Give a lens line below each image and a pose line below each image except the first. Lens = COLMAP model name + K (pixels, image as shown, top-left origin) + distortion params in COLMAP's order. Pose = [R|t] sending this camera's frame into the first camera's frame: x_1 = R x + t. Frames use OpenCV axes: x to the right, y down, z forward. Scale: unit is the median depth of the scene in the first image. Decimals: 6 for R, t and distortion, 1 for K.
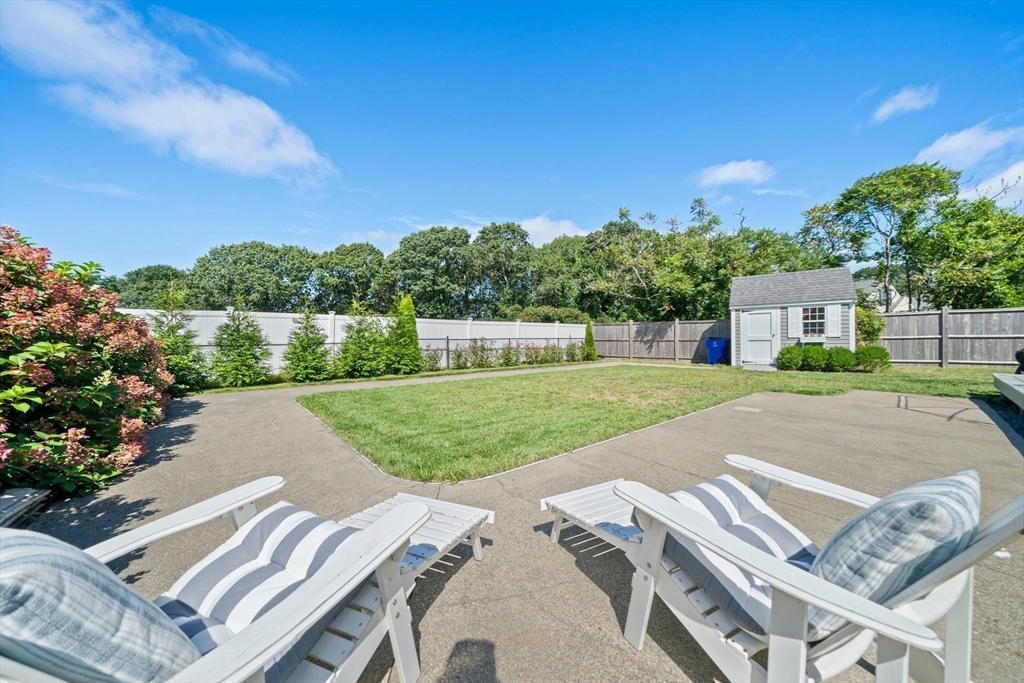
lens RADIAL K [[355.1, 0, 513.3], [0, 355.1, 341.9], [0, 0, 1]] dist [-0.006998, -0.000075]
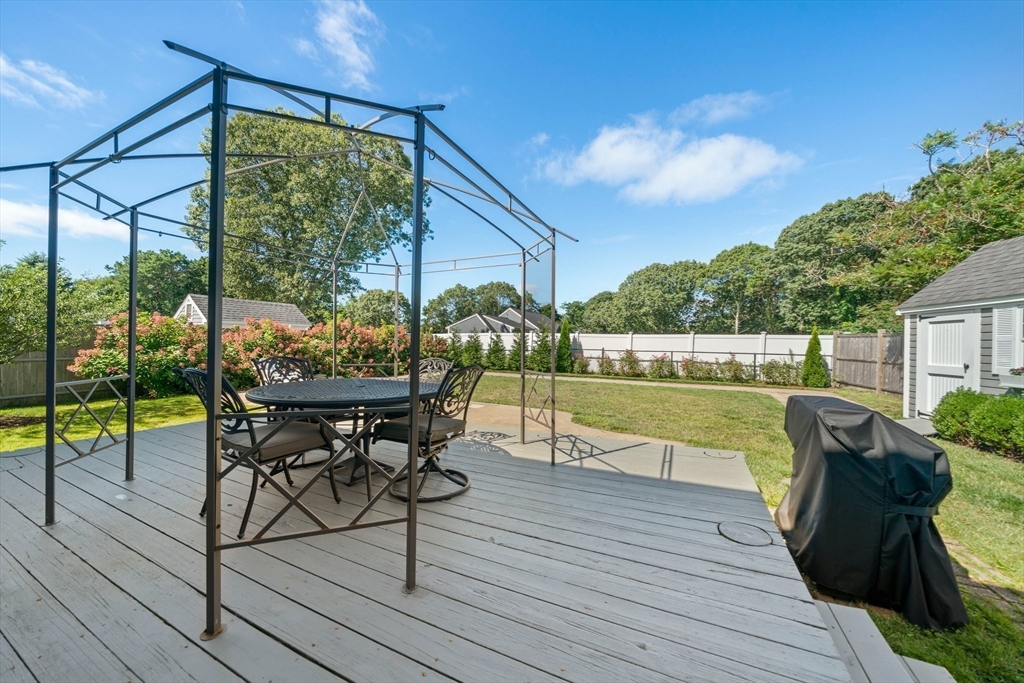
lens RADIAL K [[355.1, 0, 512.6], [0, 355.1, 346.7], [0, 0, 1]] dist [-0.006998, -0.000075]
pose [[0.402549, 0.027788, -0.914977, 0.881110], [-0.023061, 0.999530, 0.020210, -0.039927], [0.915108, 0.012965, 0.403000, 0.232104]]
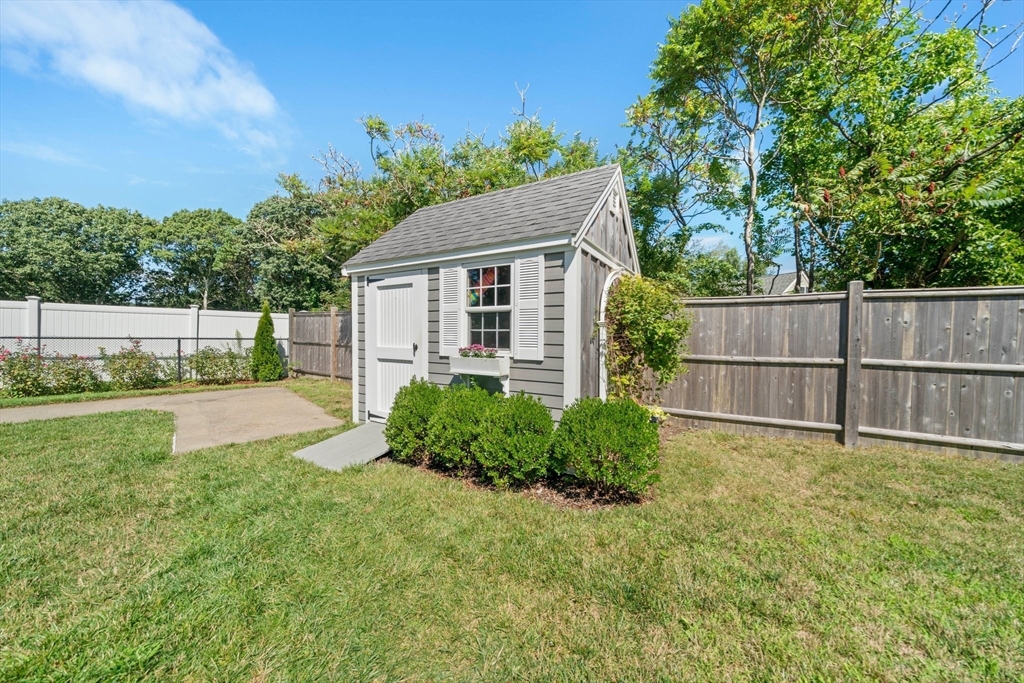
lens RADIAL K [[355.1, 0, 515.5], [0, 355.1, 341.8], [0, 0, 1]] dist [-0.006998, -0.000075]
pose [[0.994198, 0.021021, 0.105495, 0.761651], [-0.022425, 0.999675, 0.012140, -0.029923], [-0.105205, -0.014435, 0.994346, 0.608865]]
